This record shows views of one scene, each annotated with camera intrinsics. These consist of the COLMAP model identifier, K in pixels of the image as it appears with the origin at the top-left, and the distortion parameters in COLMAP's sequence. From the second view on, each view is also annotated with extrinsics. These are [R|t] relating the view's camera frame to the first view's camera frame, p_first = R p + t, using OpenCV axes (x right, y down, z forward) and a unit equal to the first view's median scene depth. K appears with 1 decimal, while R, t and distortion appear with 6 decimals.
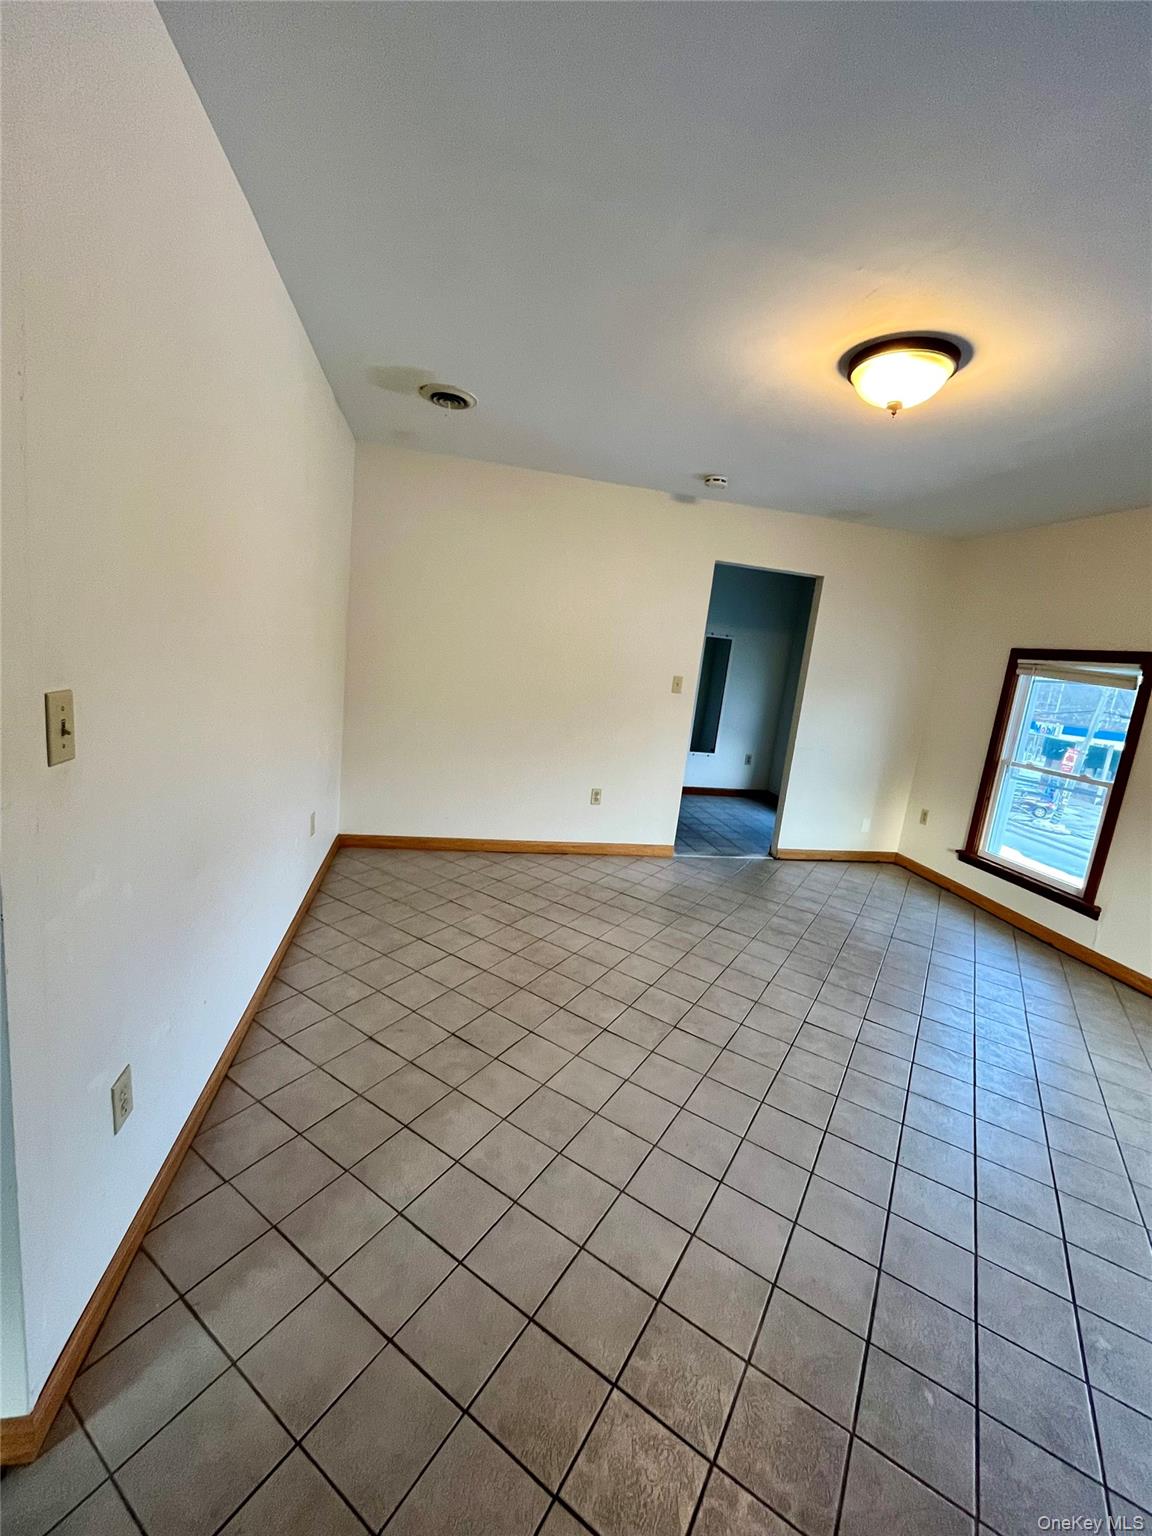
lens RADIAL K [[621.3, 0, 576.0], [0, 621.3, 768.0], [0, 0, 1]] dist [-0.000678, -0.000095]
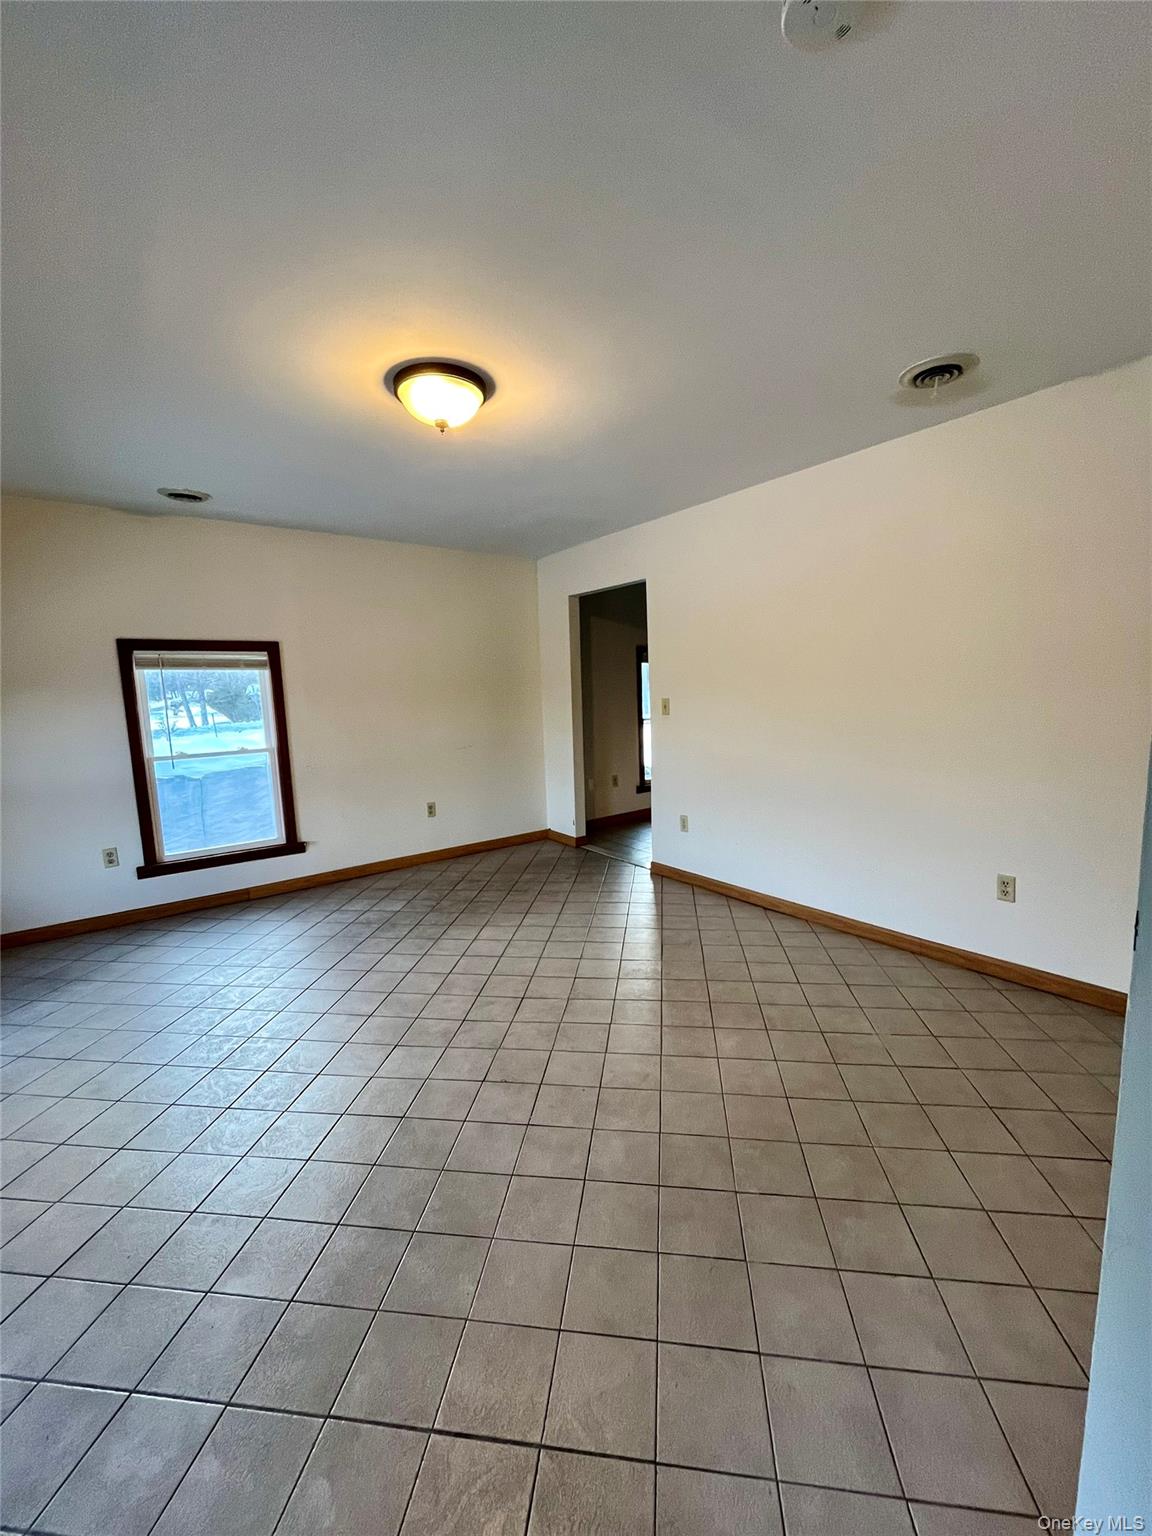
lens RADIAL K [[621.3, 0, 576.0], [0, 621.3, 768.0], [0, 0, 1]] dist [-0.000678, -0.000095]
pose [[-0.907170, -0.024217, -0.420066, 0.630844], [-0.140175, 0.958707, 0.247450, -0.258764], [0.396728, 0.283362, -0.873105, 1.882999]]
